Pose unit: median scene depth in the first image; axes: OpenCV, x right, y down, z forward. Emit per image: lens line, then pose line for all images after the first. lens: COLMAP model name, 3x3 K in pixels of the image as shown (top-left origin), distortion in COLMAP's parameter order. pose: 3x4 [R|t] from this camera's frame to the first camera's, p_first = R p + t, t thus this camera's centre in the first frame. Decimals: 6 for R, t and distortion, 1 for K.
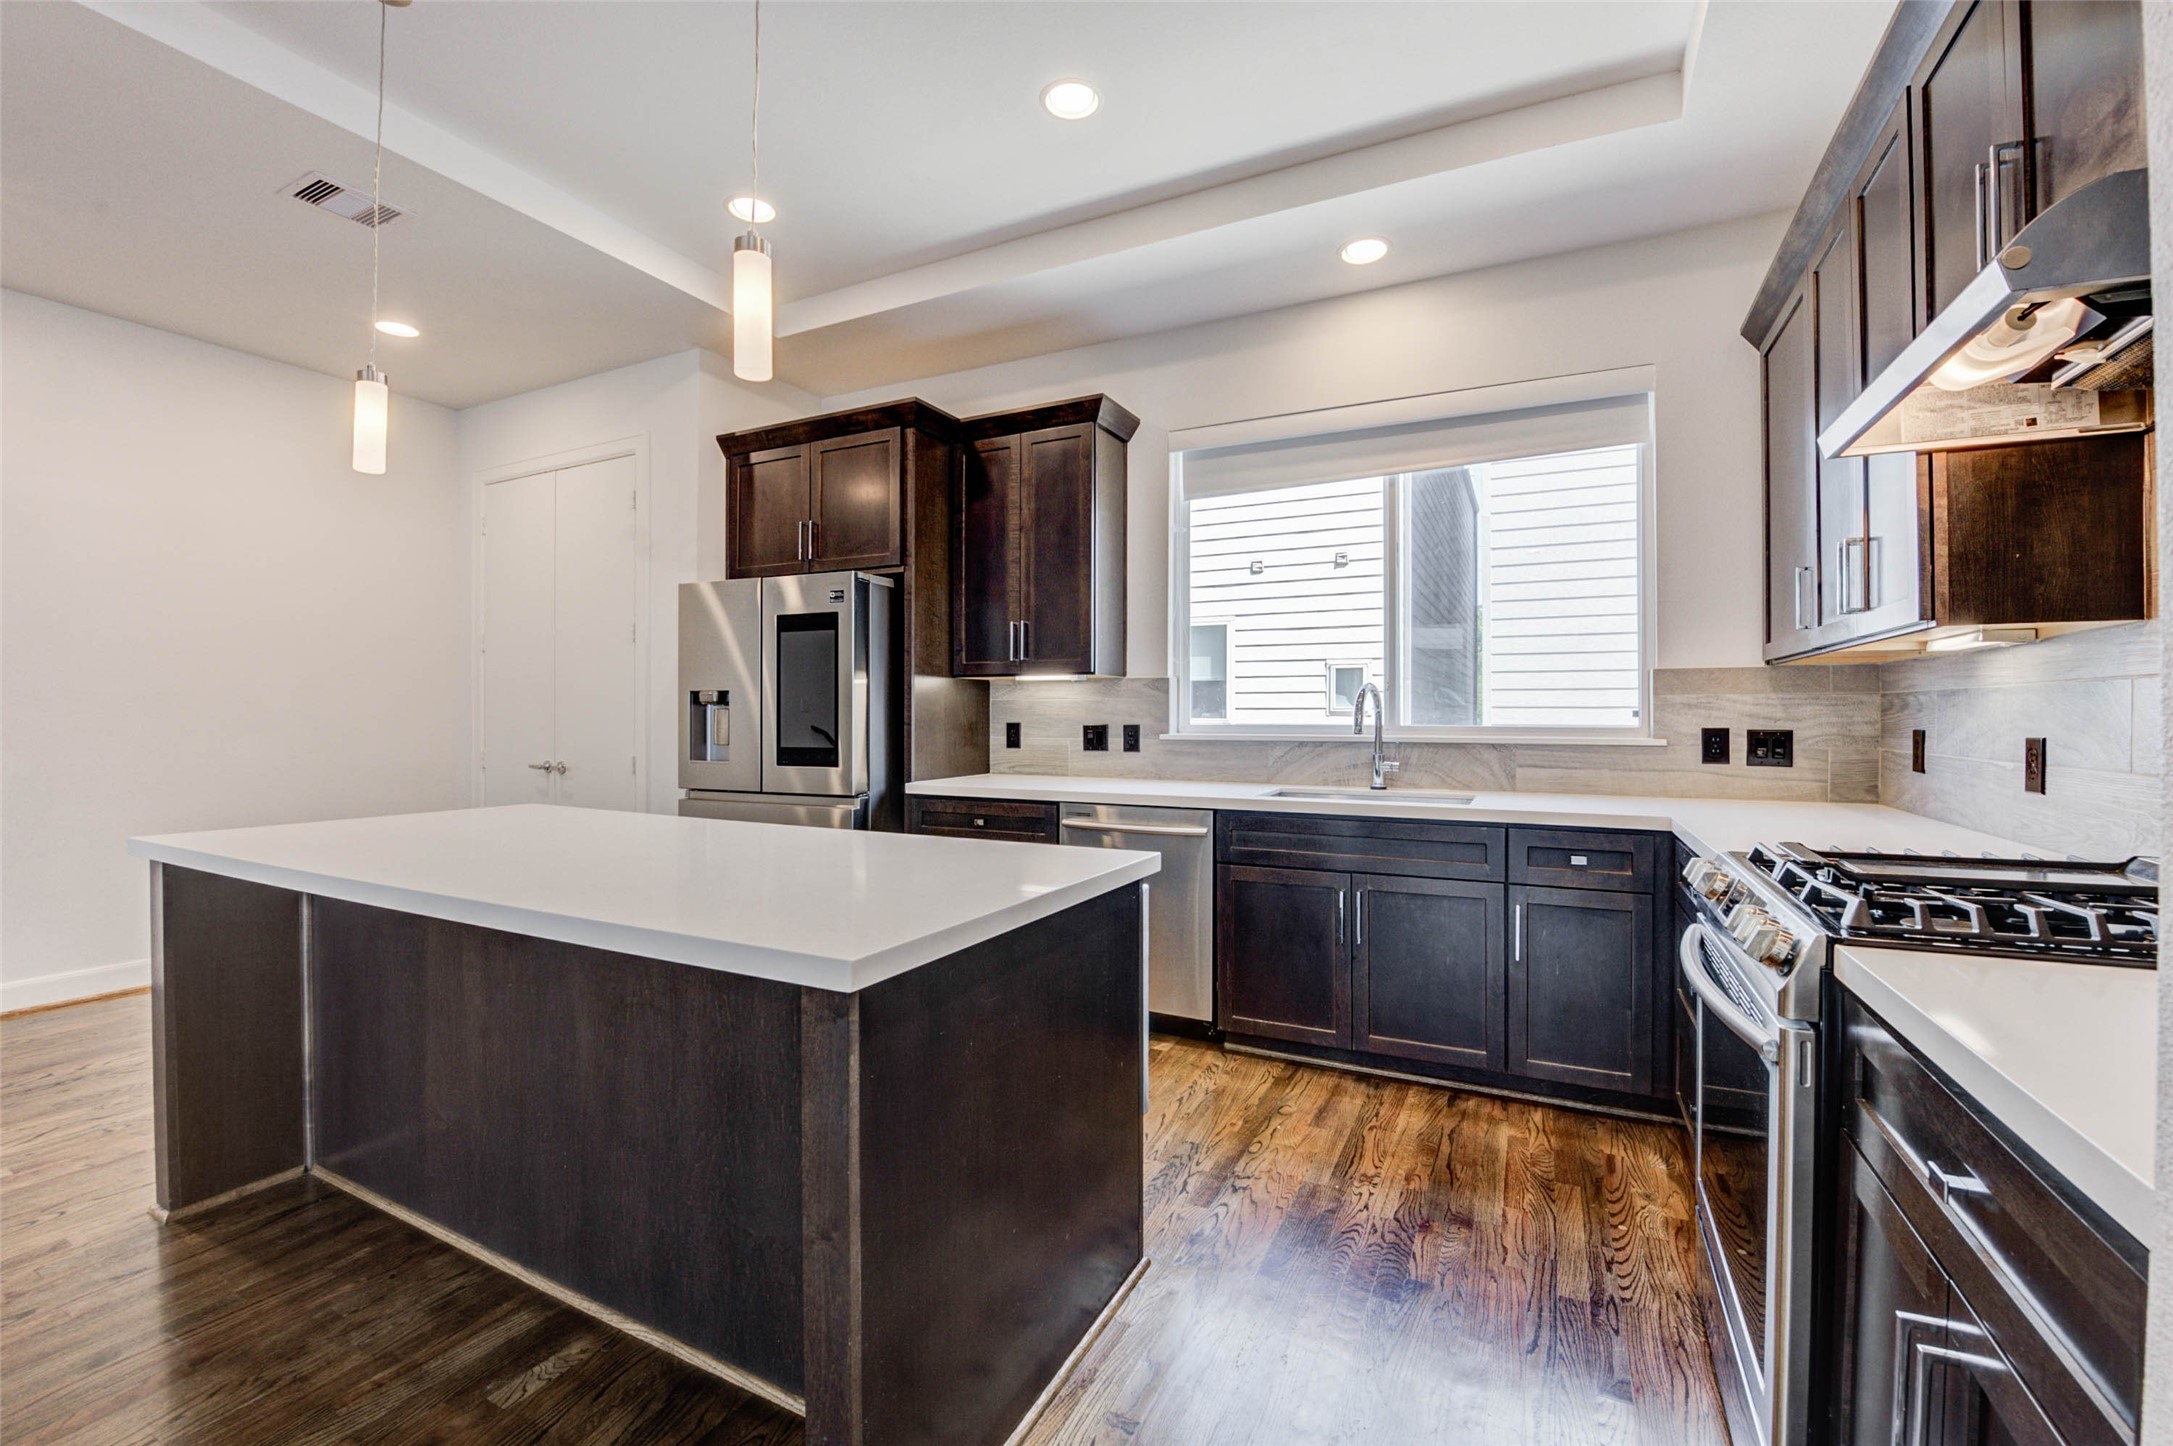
lens RADIAL K [[854.6, 0, 1059.7], [0, 854.6, 716.1], [0, 0, 1]] dist [-0.017998, -0.000784]
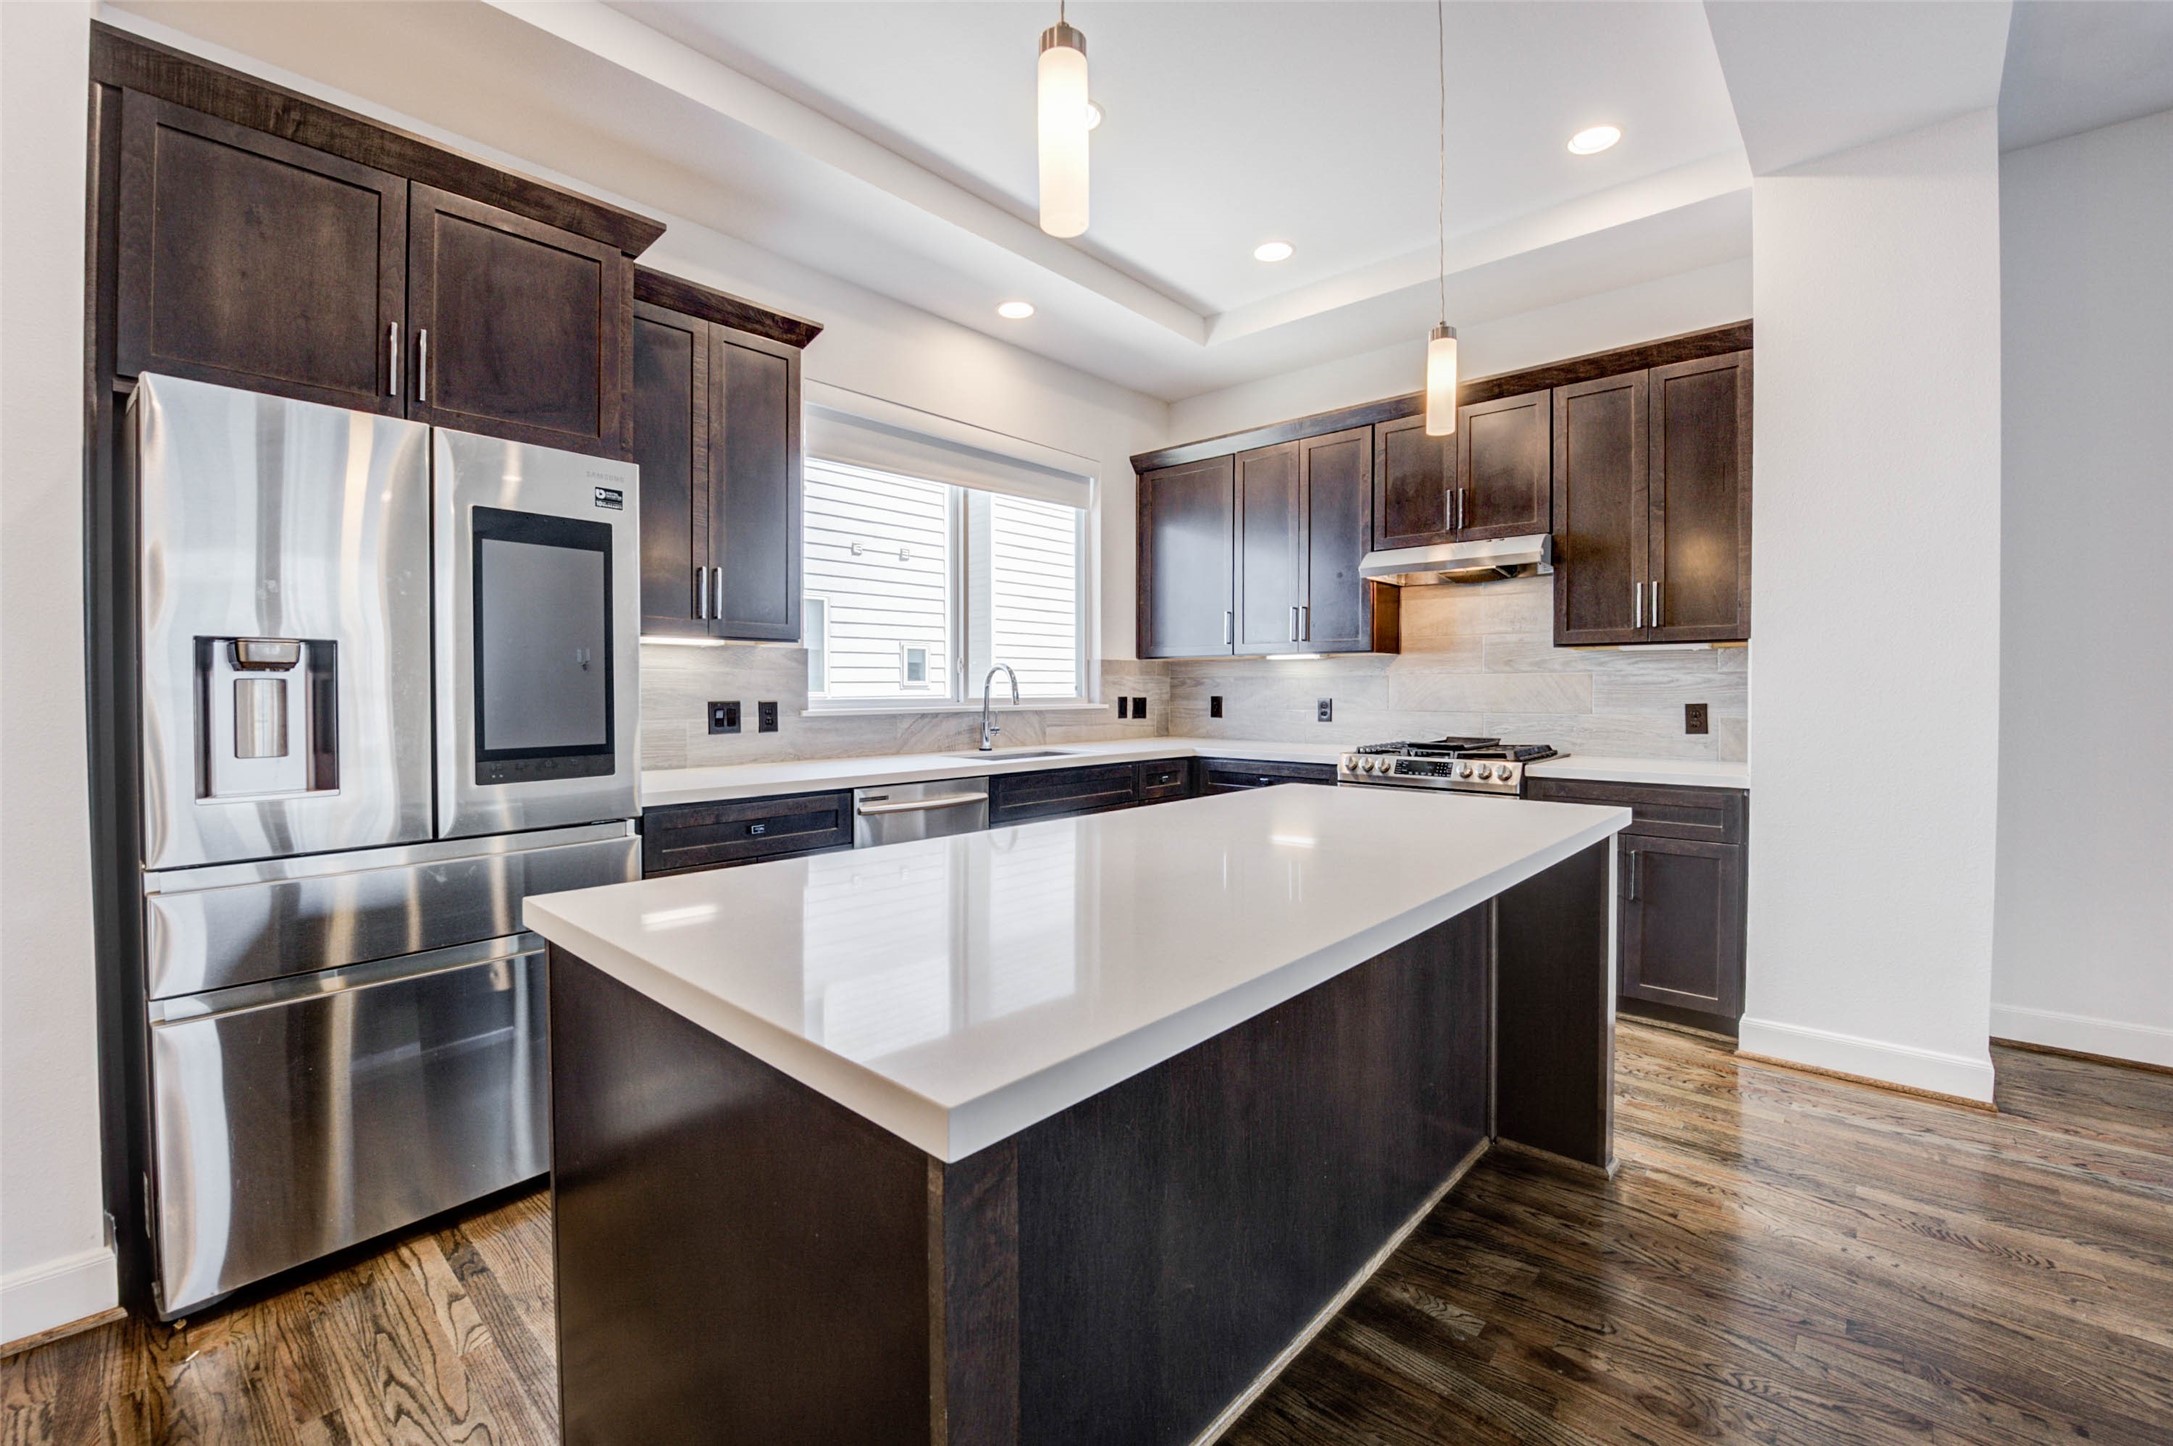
lens RADIAL K [[885.3, 0, 1095.6], [0, 885.3, 716.5], [0, 0, 1]] dist [-0.025245, 0.000510]
pose [[0.286610, -0.030790, 0.957552, -0.882680], [0.001891, 0.999500, 0.031573, -0.002227], [-0.958045, -0.007238, 0.286525, 0.548257]]
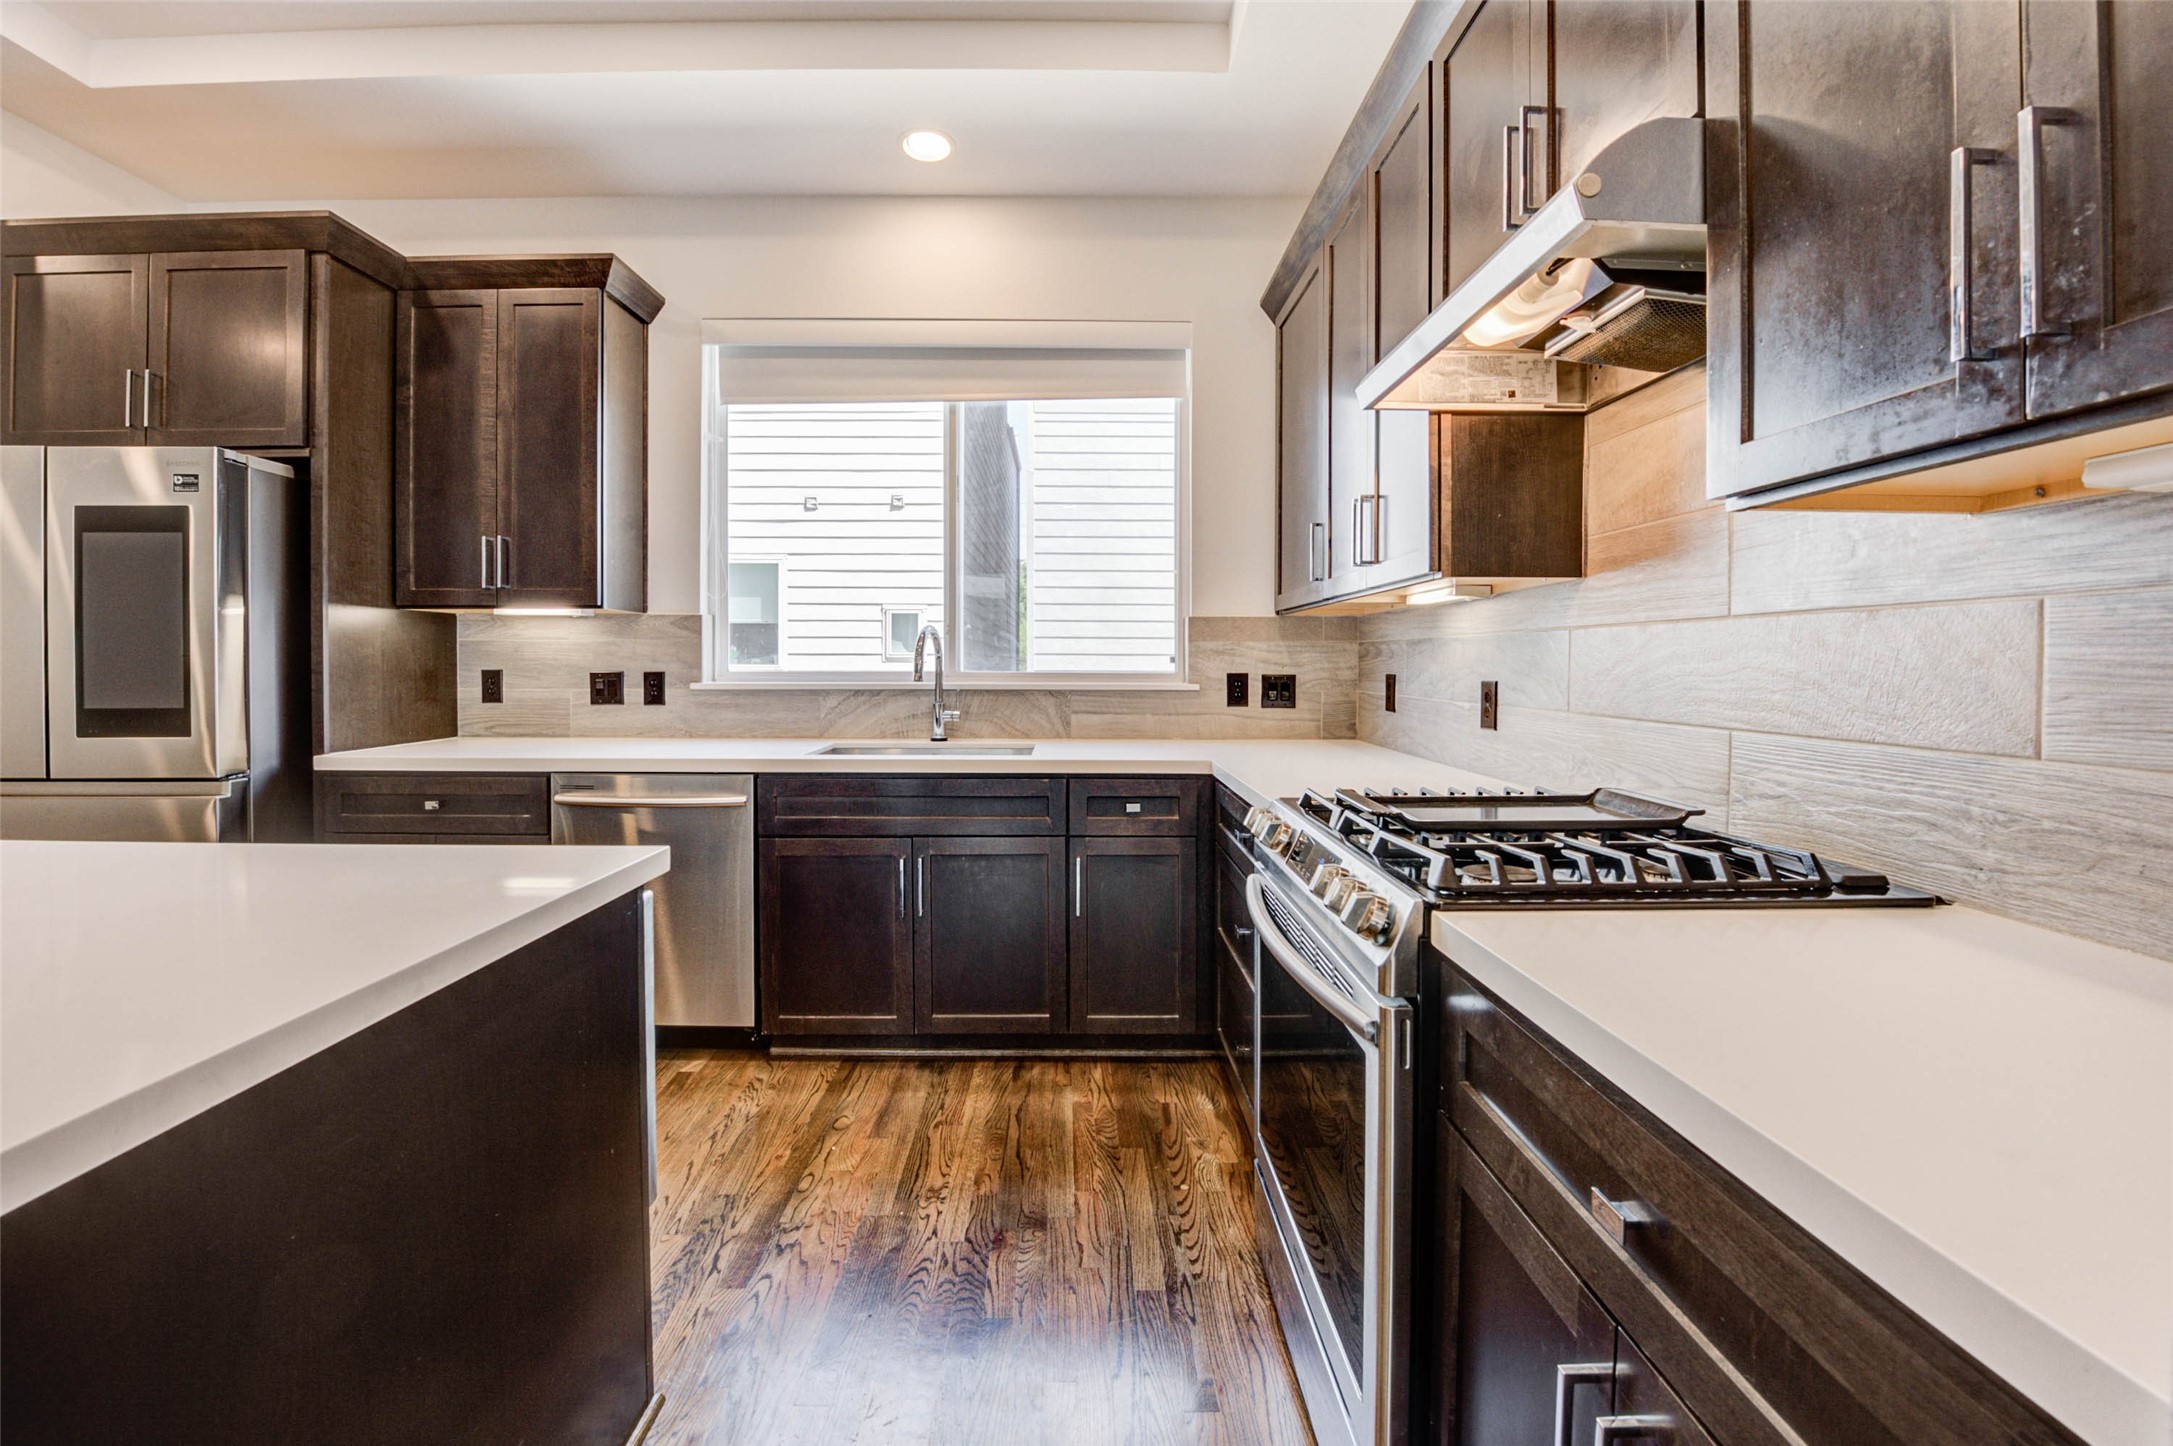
lens RADIAL K [[885.3, 0, 1009.8], [0, 885.3, 679.5], [0, 0, 1]] dist [-0.025245, 0.000510]
pose [[0.901698, -0.007317, 0.432304, 0.033292], [-0.001115, 0.999814, 0.019247, 0.000963], [-0.432365, -0.017837, 0.901522, 0.116775]]
